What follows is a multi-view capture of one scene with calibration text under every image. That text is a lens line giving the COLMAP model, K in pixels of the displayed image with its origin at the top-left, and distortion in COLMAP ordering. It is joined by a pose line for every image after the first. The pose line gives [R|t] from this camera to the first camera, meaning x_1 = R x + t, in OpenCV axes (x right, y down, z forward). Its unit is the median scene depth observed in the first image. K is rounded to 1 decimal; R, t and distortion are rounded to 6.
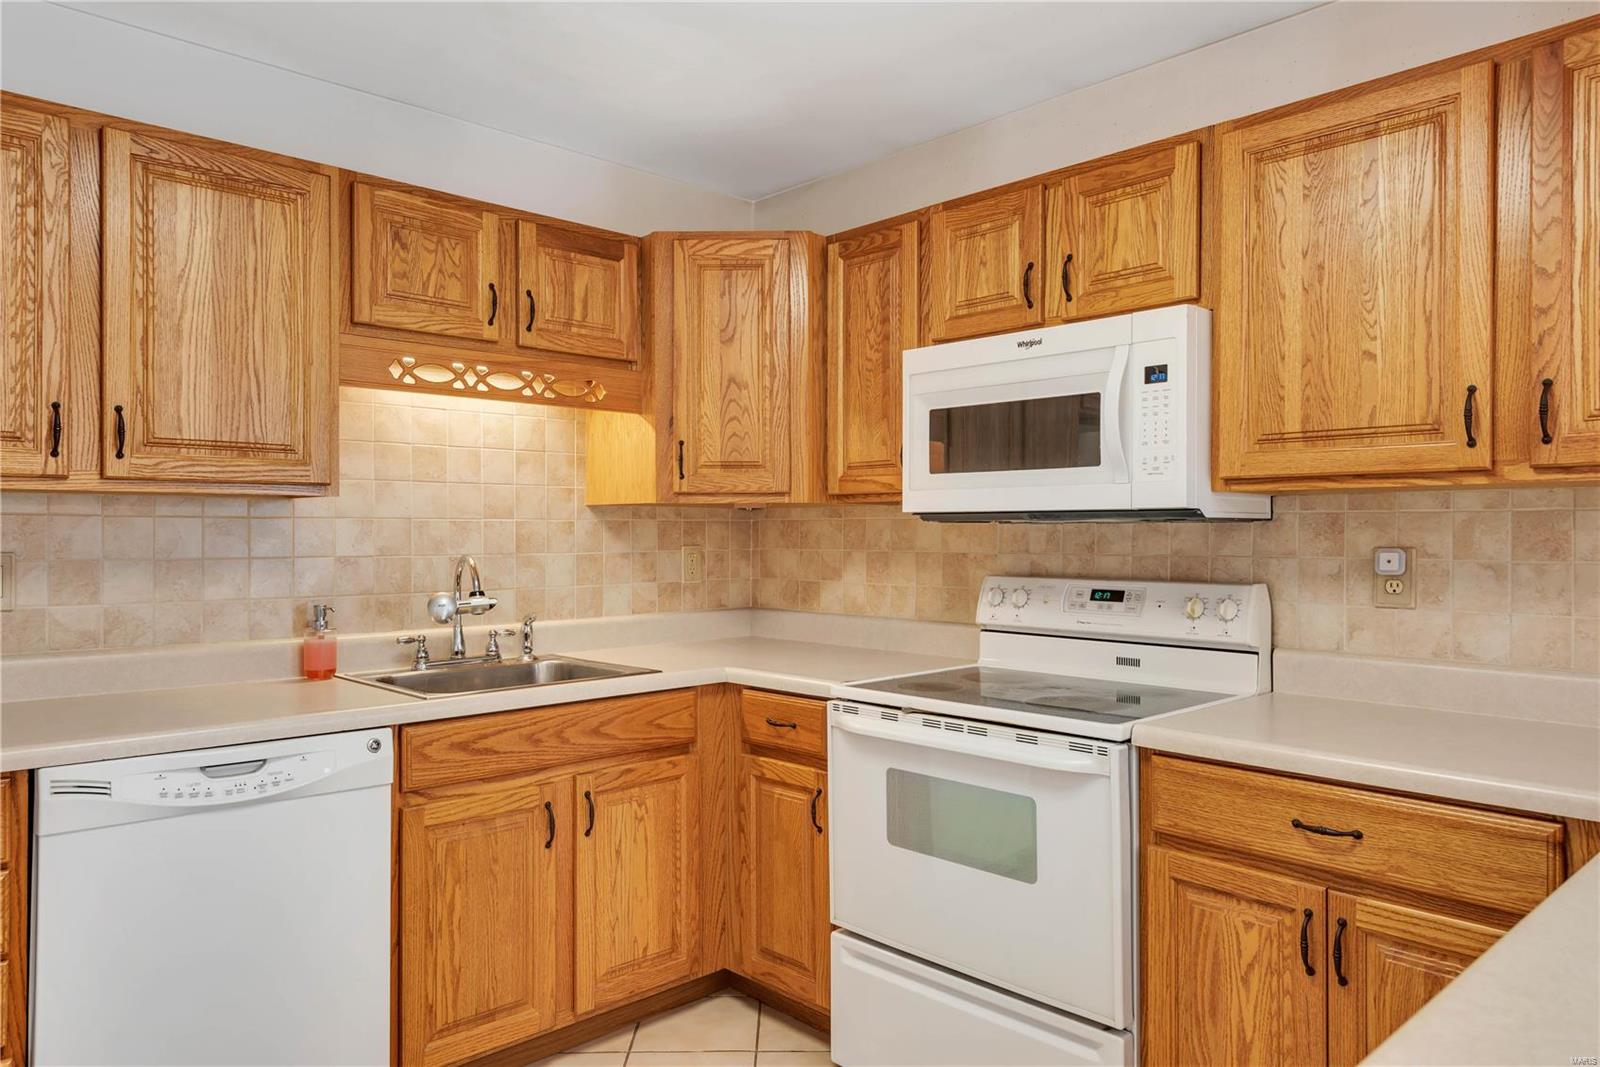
lens RADIAL K [[1067.4, 0, 800.0], [0, 1067.4, 533.5], [0, 0, 1]] dist [0.028869, -0.028911]
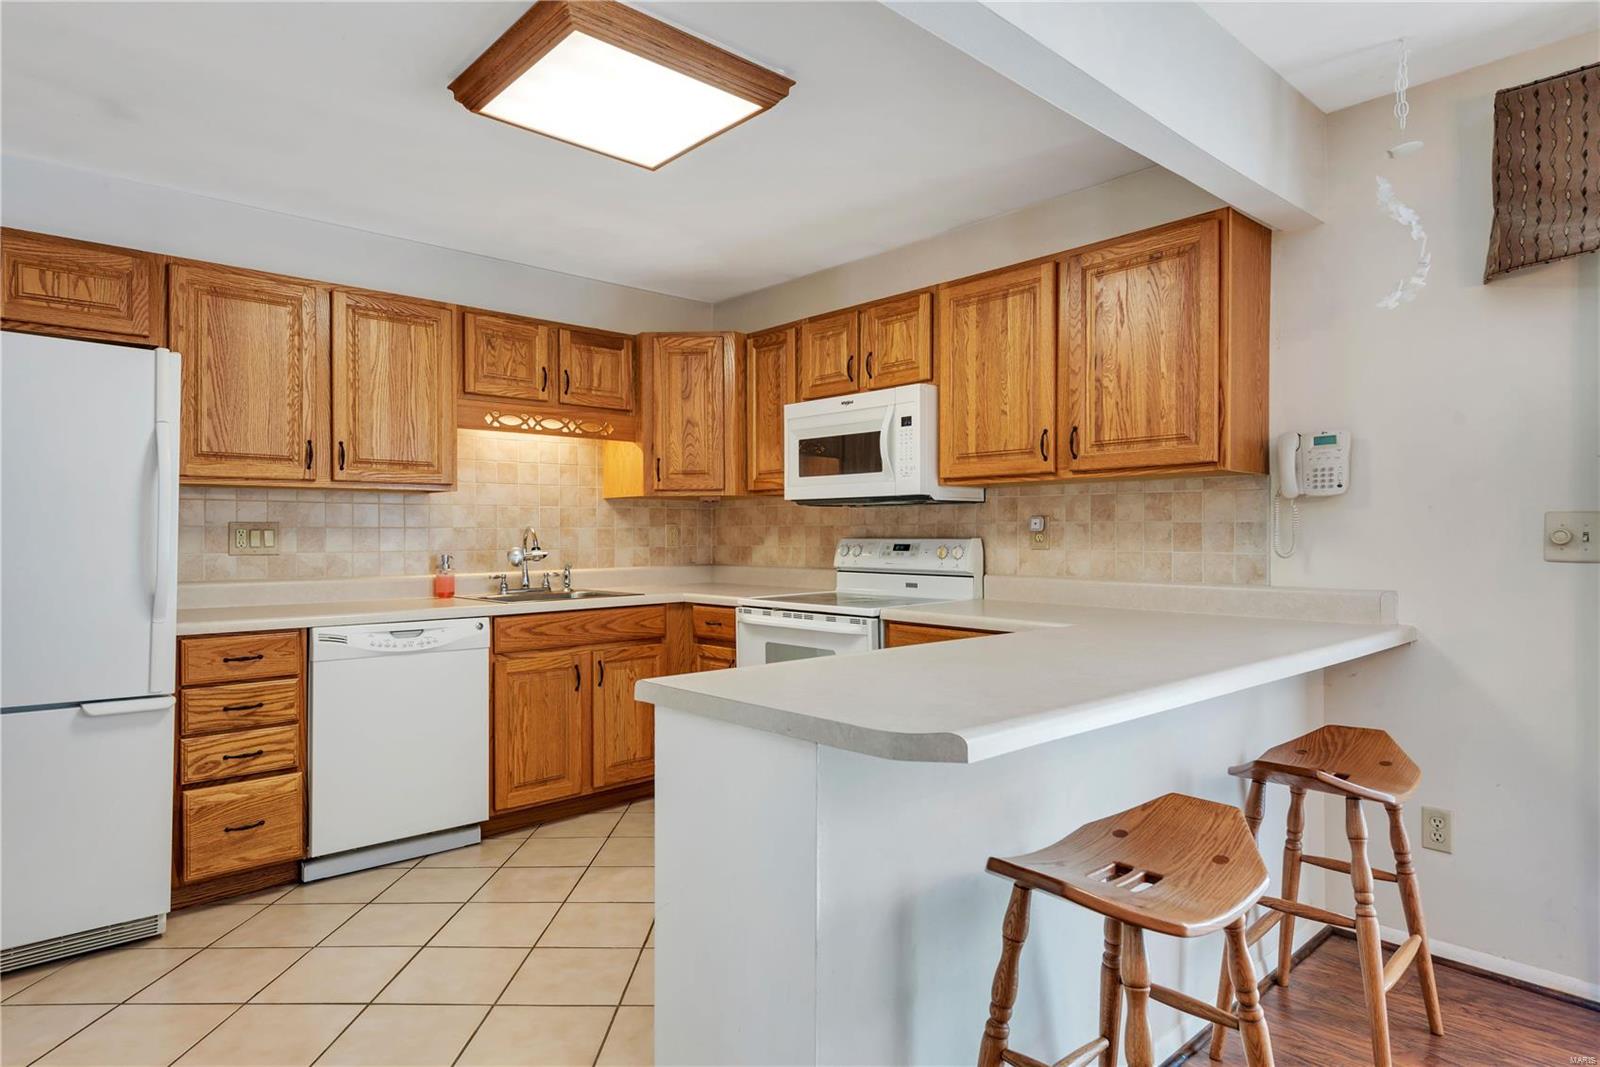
lens RADIAL K [[893.2, 0, 802.5], [0, 893.2, 532.8], [0, 0, 1]] dist [0.016523, -0.002004]
pose [[0.999948, -0.004077, -0.009338, 0.145342], [0.004081, 0.999992, 0.000389, 0.034127], [0.009336, -0.000427, 0.999956, -0.449260]]
